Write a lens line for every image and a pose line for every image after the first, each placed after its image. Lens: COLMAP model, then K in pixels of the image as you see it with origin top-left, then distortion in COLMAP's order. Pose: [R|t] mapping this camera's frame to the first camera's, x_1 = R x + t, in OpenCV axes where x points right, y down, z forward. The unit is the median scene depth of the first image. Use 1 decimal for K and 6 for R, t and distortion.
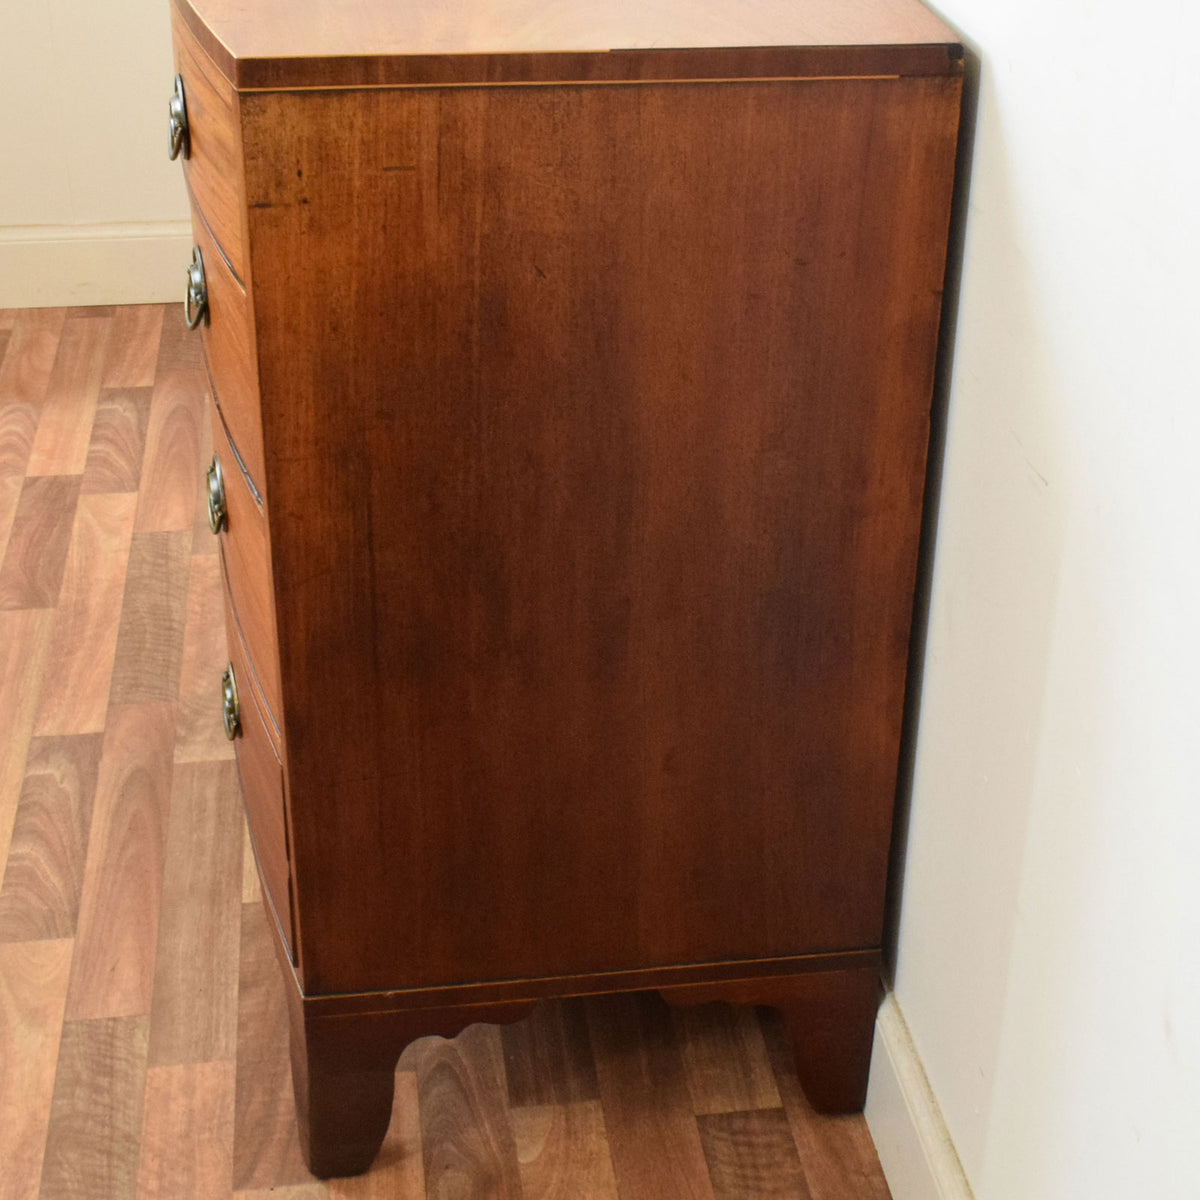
lens RADIAL K [[2006.9, 0, 672.6], [0, 2006.9, 520.1], [0, 0, 1]] dist [-0.026084, 0.002937]
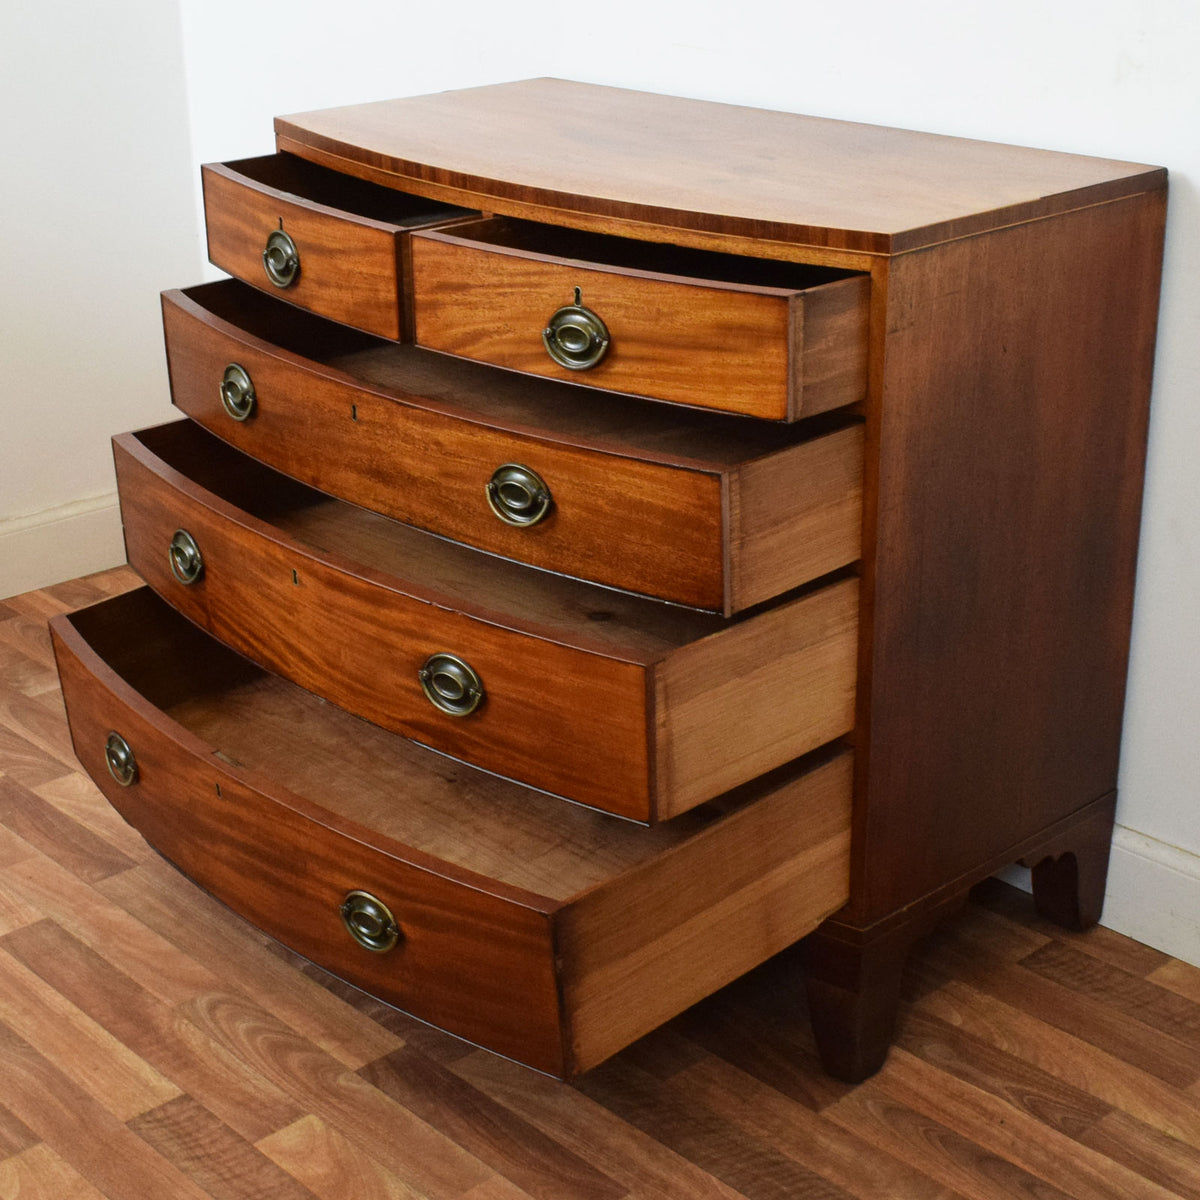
lens RADIAL K [[2054.7, 0, 622.4], [0, 2054.7, 599.3], [0, 0, 1]] dist [-0.010061, -0.089711]
pose [[0.830749, -0.240981, 0.501781, -1.160369], [0.289340, 0.957029, -0.019417, 0.005523], [-0.475540, 0.161316, 0.864777, -0.191796]]
